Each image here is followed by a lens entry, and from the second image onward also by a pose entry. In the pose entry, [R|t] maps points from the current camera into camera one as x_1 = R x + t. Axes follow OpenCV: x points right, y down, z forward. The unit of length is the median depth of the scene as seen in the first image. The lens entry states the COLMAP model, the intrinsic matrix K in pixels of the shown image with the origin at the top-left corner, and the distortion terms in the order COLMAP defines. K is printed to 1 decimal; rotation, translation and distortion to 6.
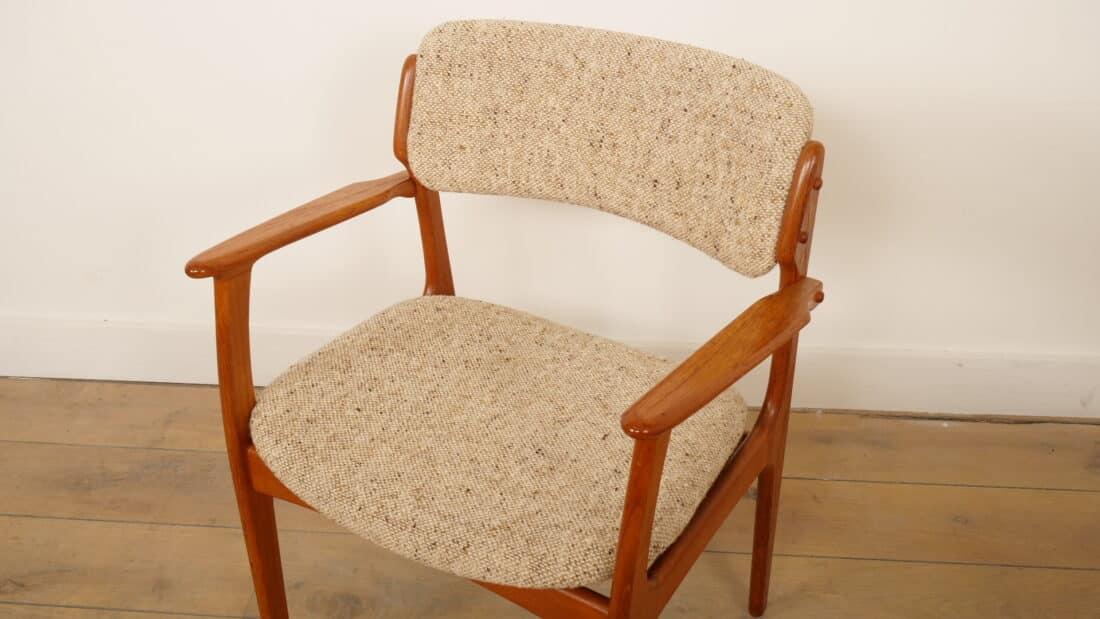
lens RADIAL K [[1122.1, 0, 550.0], [0, 1122.1, 309.5], [0, 0, 1]] dist [0.002995, 0.013150]
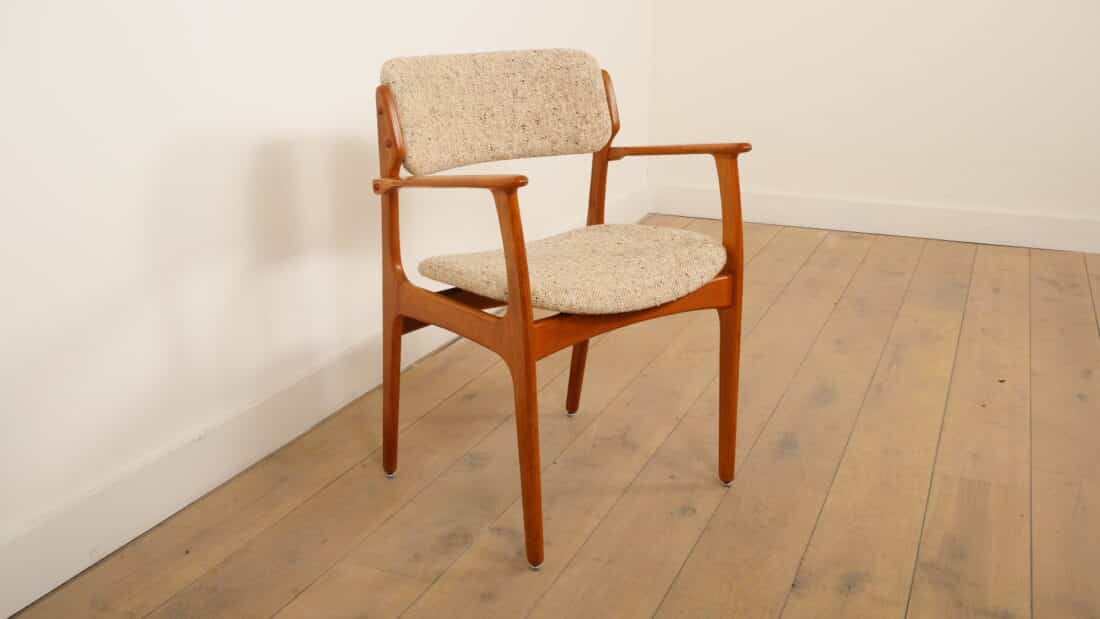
lens RADIAL K [[1122.1, 0, 550.0], [0, 1122.1, 309.5], [0, 0, 1]] dist [0.002995, 0.013150]
pose [[0.312032, -0.266520, 0.911923, -1.456755], [0.504493, 0.859824, 0.078672, 0.009840], [-0.805061, 0.435510, 0.402750, 0.398893]]
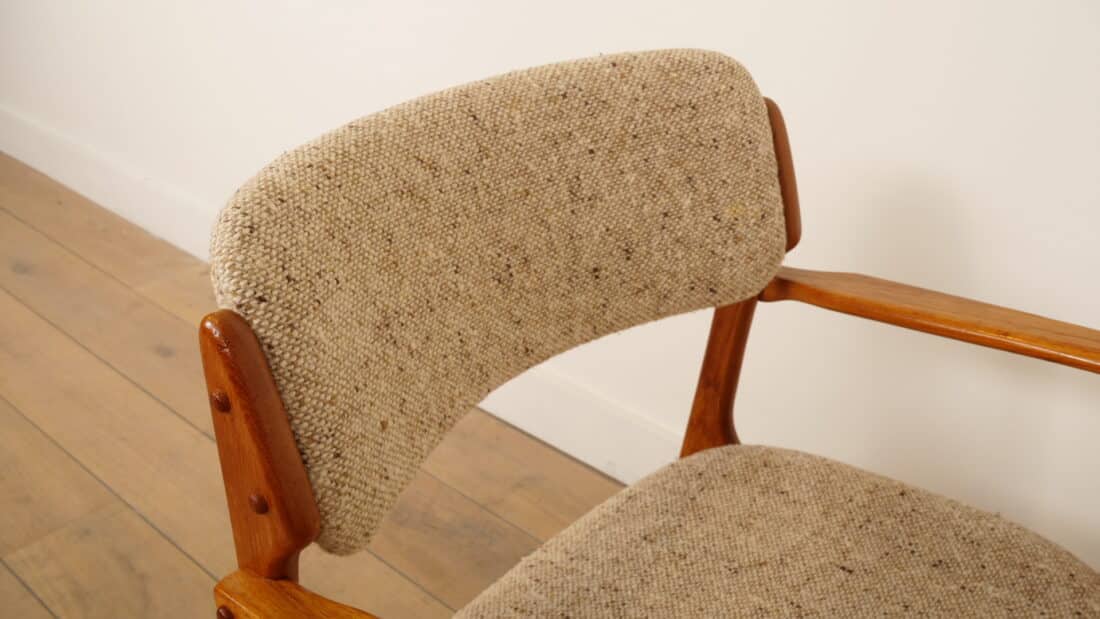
lens RADIAL K [[1054.2, 0, 550.0], [0, 1054.2, 309.5], [0, 0, 1]] dist [-0.015436, 0.000537]
pose [[0.156982, -0.457364, 0.875314, -0.444974], [0.498669, 0.801730, 0.329482, -0.302738], [-0.852459, 0.384769, 0.353930, 0.790762]]
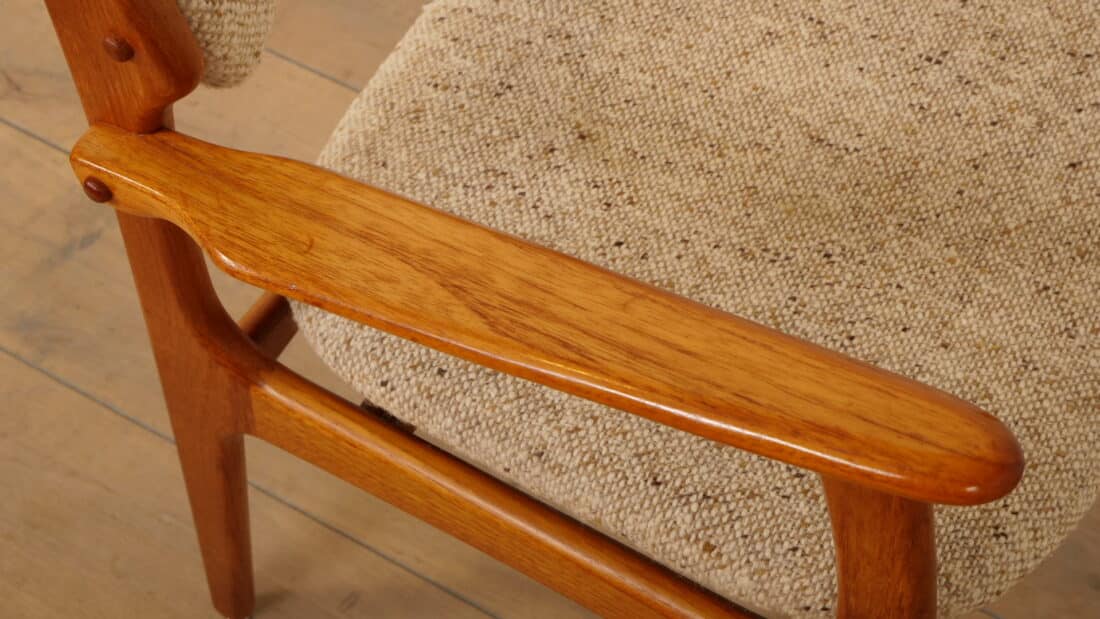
lens RADIAL K [[1838.2, 0, 550.0], [0, 1838.2, 309.5], [0, 0, 1]] dist [0.019884, 0.069523]
pose [[-0.021213, -0.816554, 0.576880, -0.508532], [0.539421, 0.476470, 0.694263, -0.428237], [-0.841769, 0.325908, 0.430359, 0.753223]]
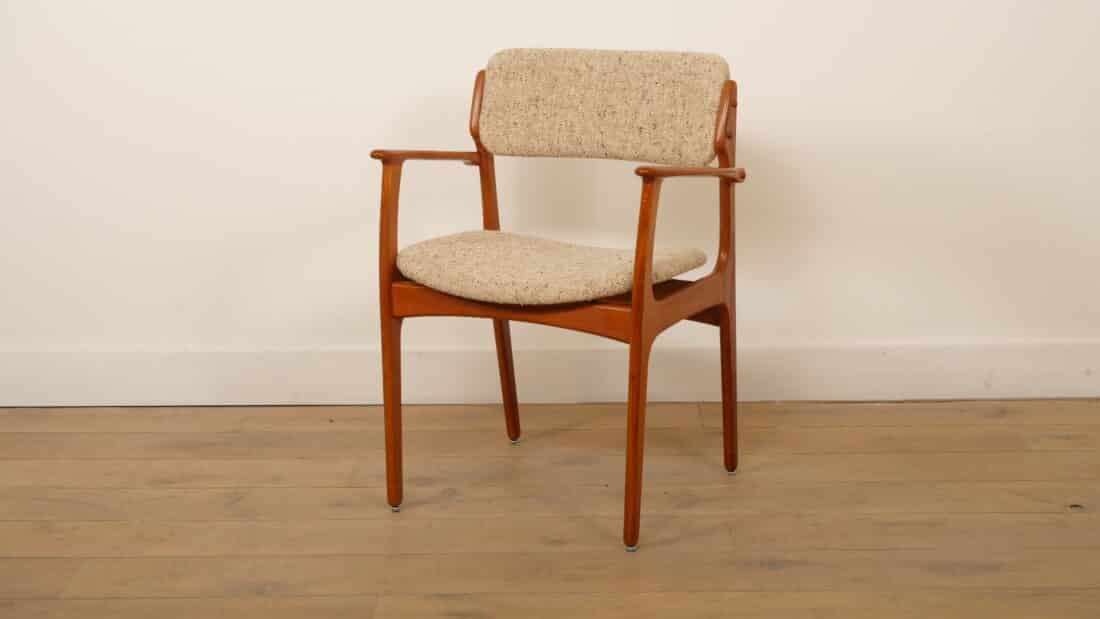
lens RADIAL K [[1838.2, 0, 550.0], [0, 1838.2, 309.5], [0, 0, 1]] dist [0.019884, 0.069523]
pose [[0.997353, -0.019212, 0.070131, -0.221353], [0.041372, 0.943072, -0.330007, 0.974897], [-0.059799, 0.332034, 0.941370, -1.365035]]
